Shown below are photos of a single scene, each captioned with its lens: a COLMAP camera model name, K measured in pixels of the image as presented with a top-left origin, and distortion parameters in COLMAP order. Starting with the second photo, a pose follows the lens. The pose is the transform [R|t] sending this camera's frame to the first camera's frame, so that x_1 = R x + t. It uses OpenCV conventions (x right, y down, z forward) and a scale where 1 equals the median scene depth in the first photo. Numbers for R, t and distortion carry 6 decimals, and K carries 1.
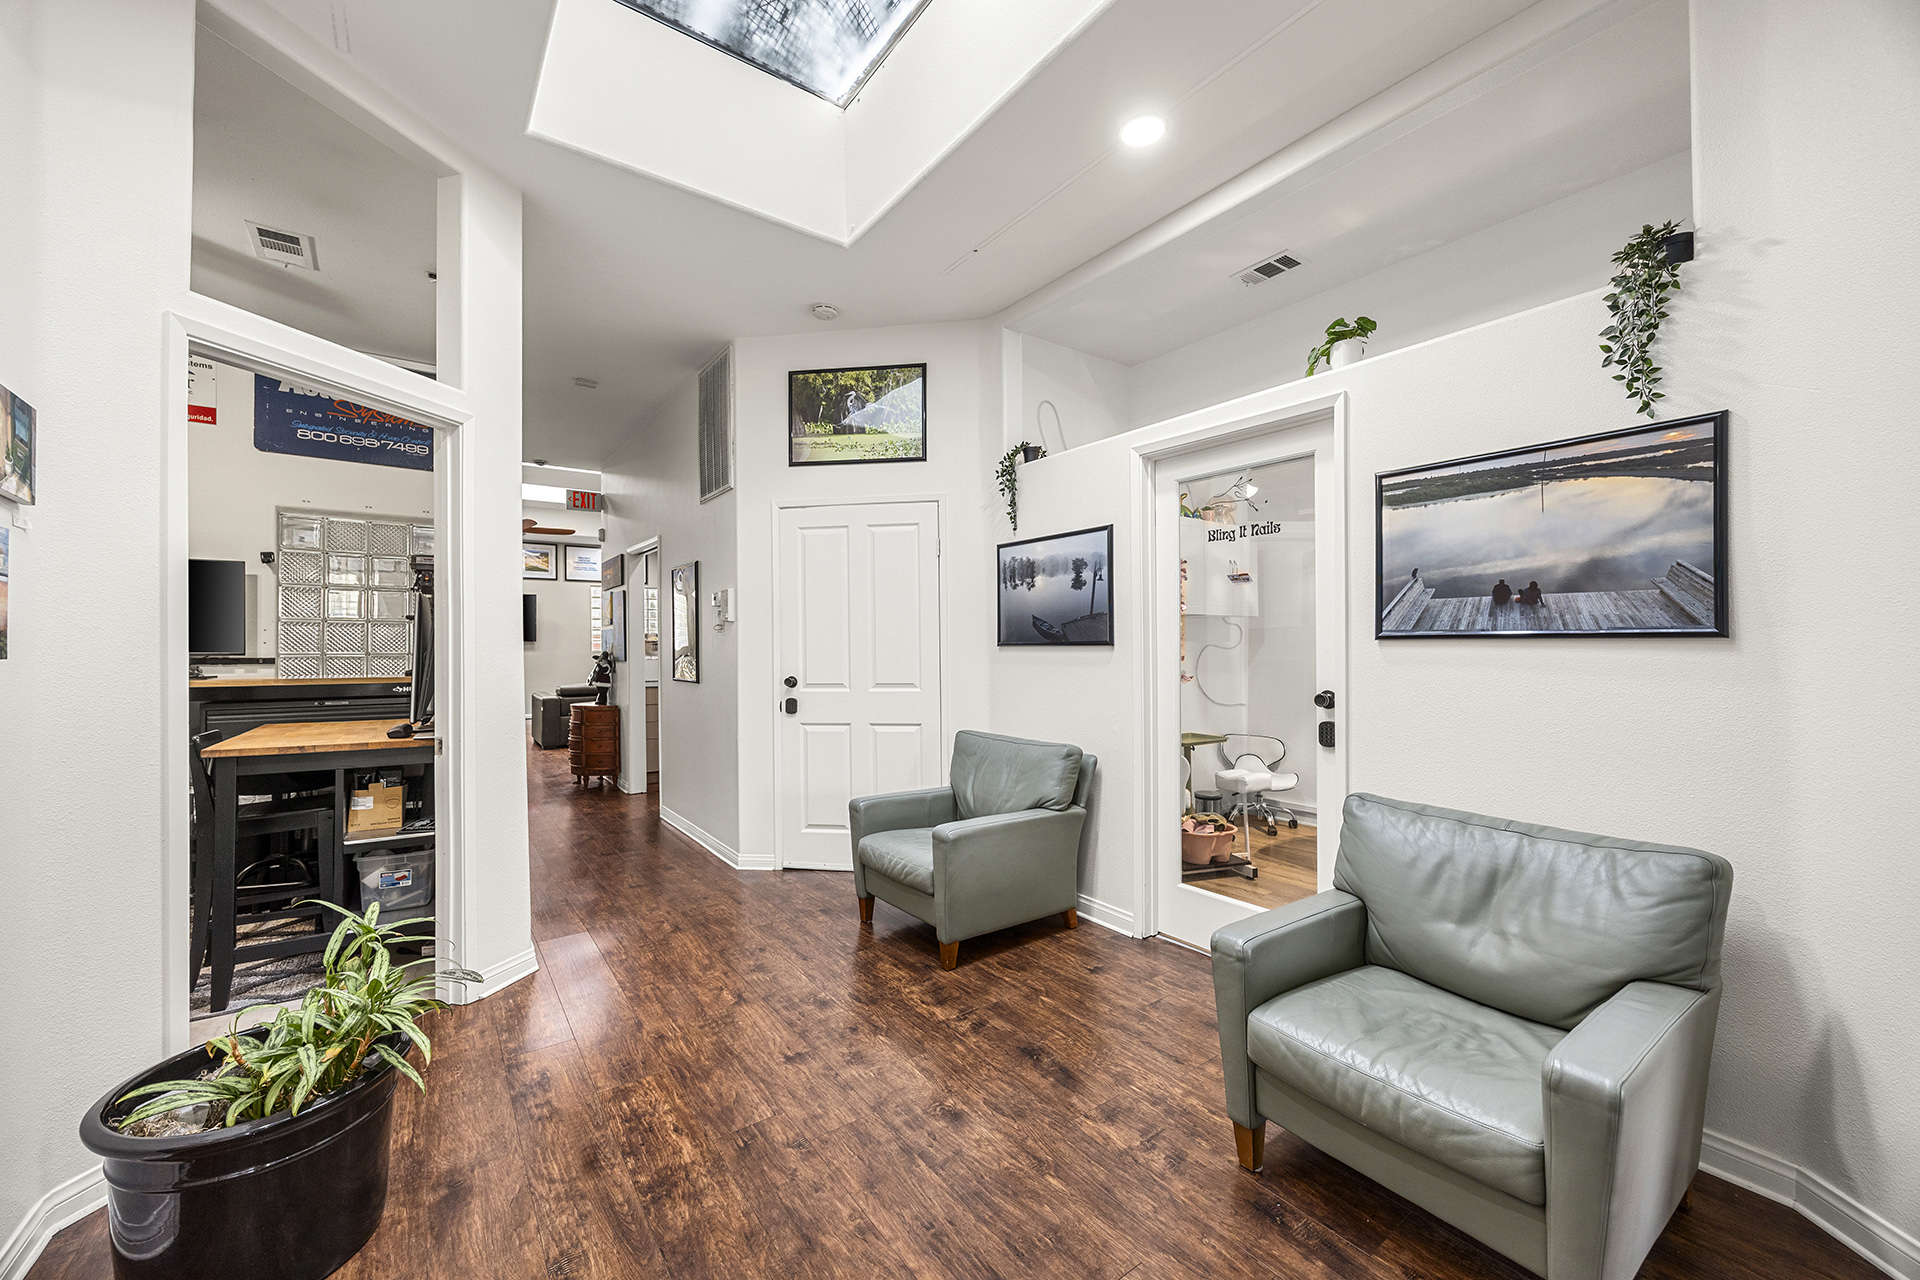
lens RADIAL K [[733.9, 0, 960.7], [0, 733.9, 649.6], [0, 0, 1]] dist [-0.003077, -0.000727]
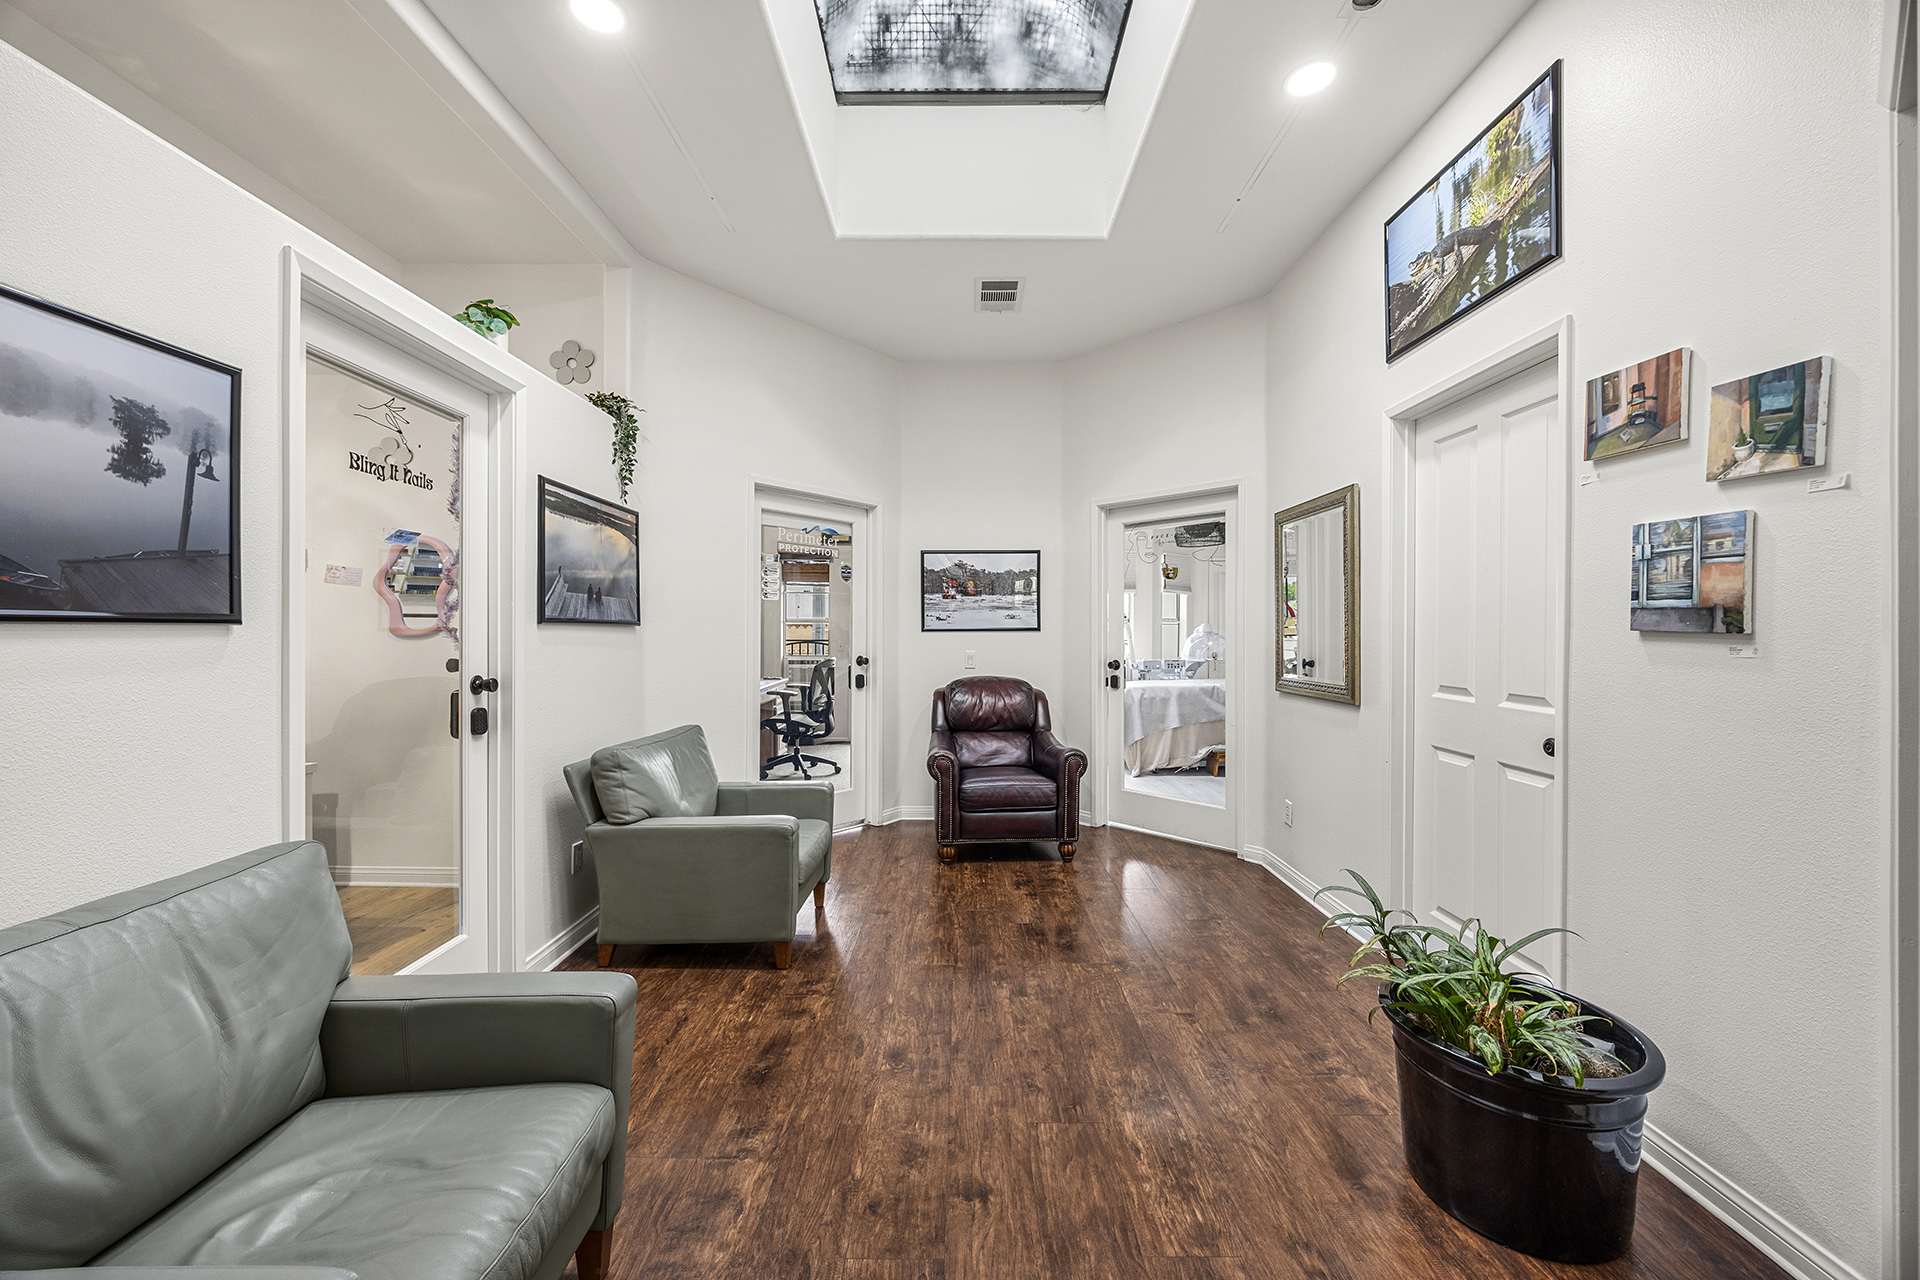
lens RADIAL K [[733.9, 0, 952.1], [0, 733.9, 630.2], [0, 0, 1]] dist [-0.003077, -0.000727]
pose [[-0.796029, 0.004493, 0.605241, -0.742941], [0.004728, 0.999988, -0.001205, 0.001594], [-0.605240, 0.001903, -0.796041, 1.822826]]
